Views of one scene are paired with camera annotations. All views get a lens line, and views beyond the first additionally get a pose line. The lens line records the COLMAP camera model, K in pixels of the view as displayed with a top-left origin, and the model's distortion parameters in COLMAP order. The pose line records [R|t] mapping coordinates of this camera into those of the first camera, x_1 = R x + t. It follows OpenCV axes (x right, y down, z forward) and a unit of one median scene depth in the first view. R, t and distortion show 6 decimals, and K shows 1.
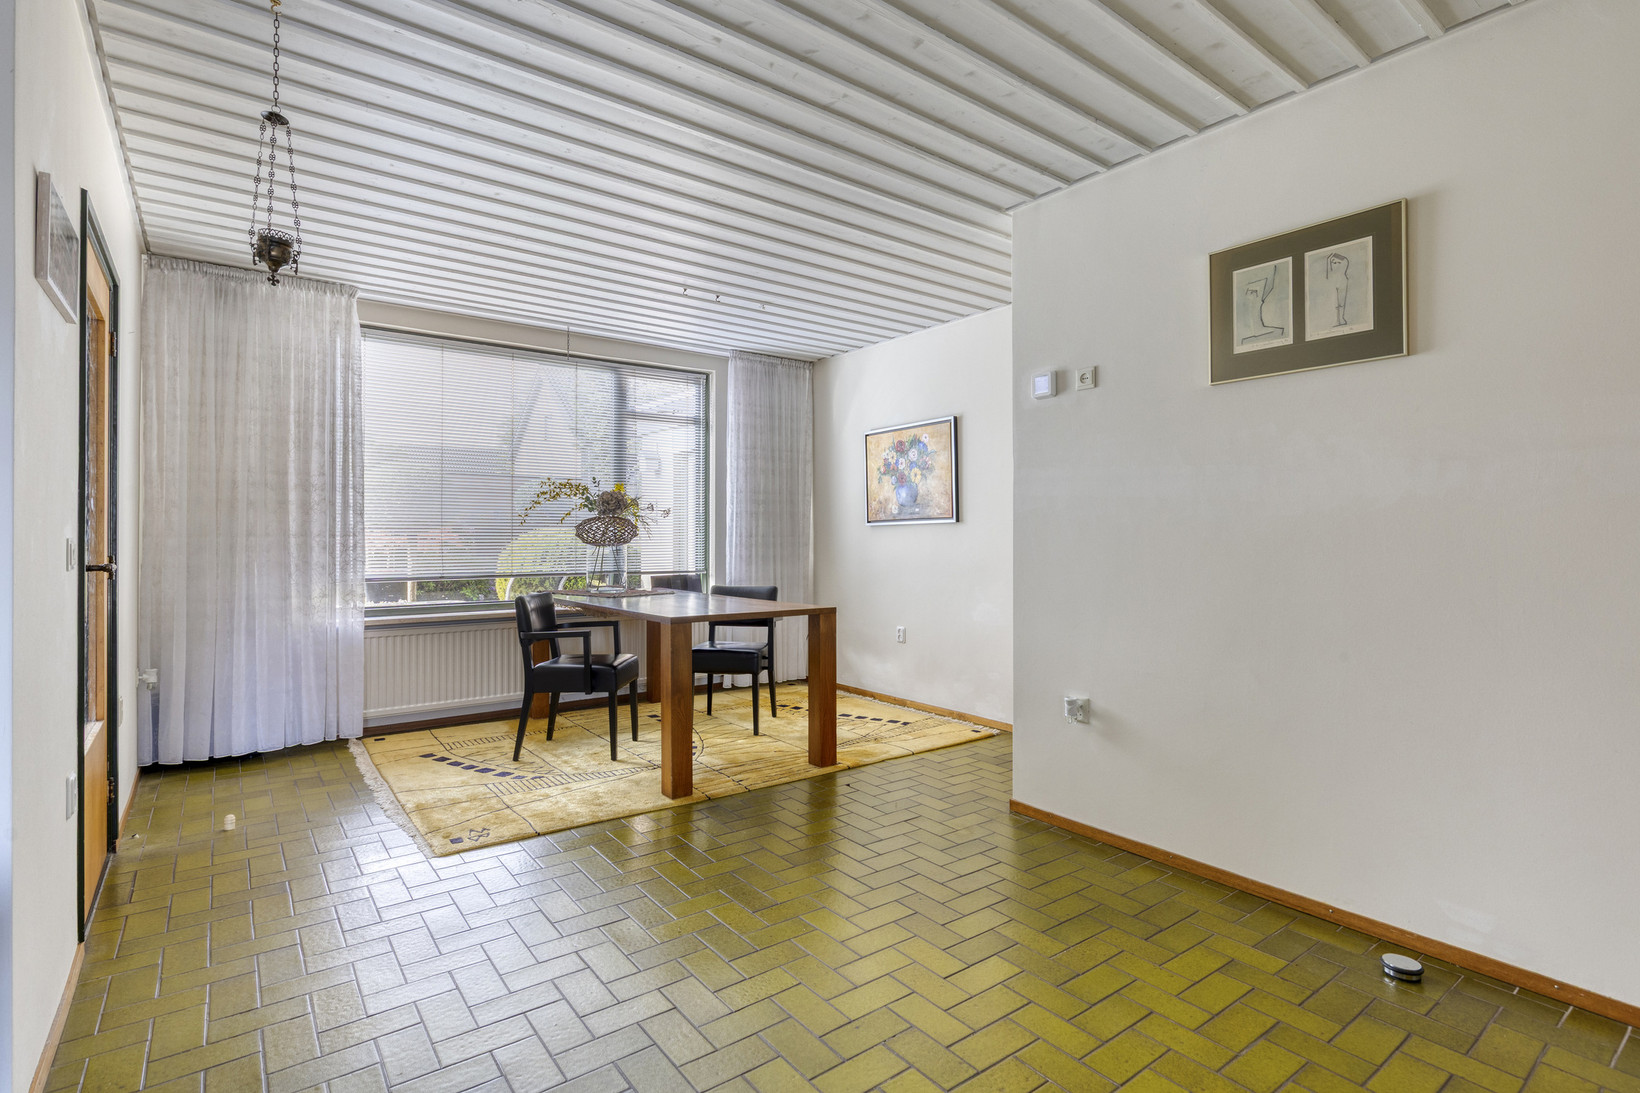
lens RADIAL K [[791.9, 0, 820.7], [0, 791.9, 534.2], [0, 0, 1]] dist [-0.003998, 0.000662]
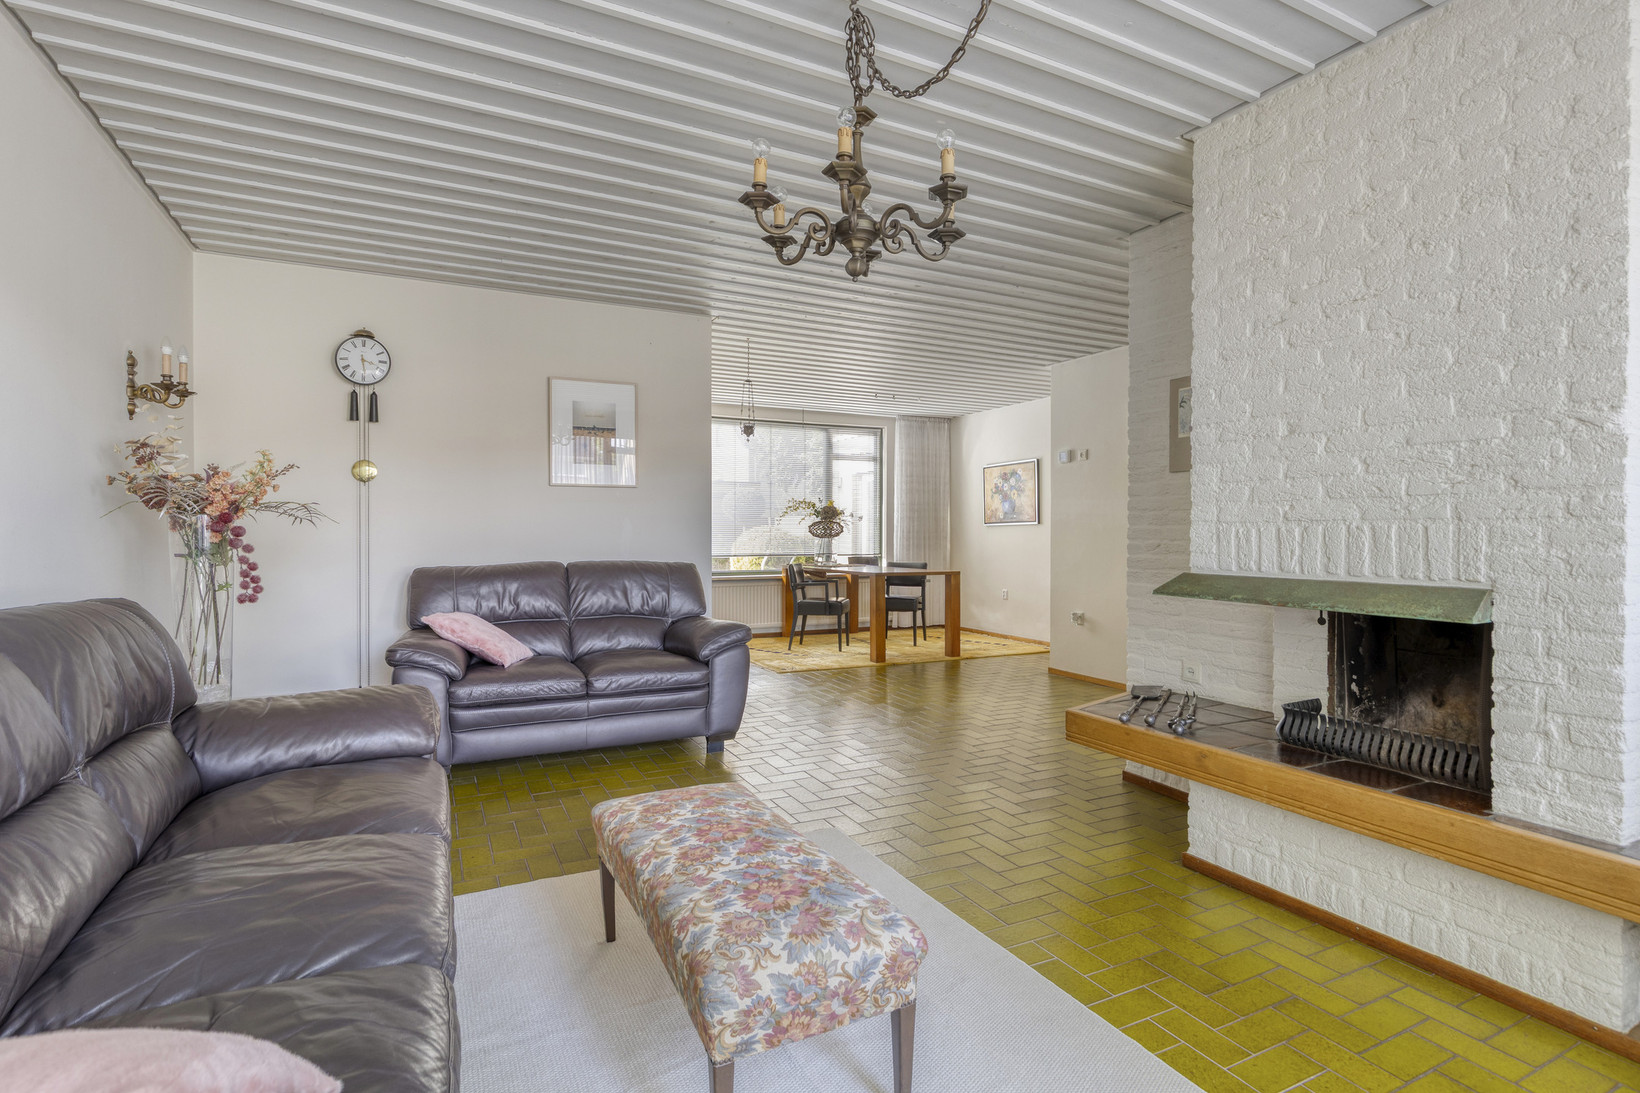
lens RADIAL K [[791.9, 0, 820.7], [0, 791.9, 534.2], [0, 0, 1]] dist [-0.003998, 0.000662]
pose [[0.983863, 0.001492, -0.178915, 0.021571], [-0.000501, 0.999984, 0.005586, -0.002719], [0.178921, -0.005407, 0.983849, -0.633743]]
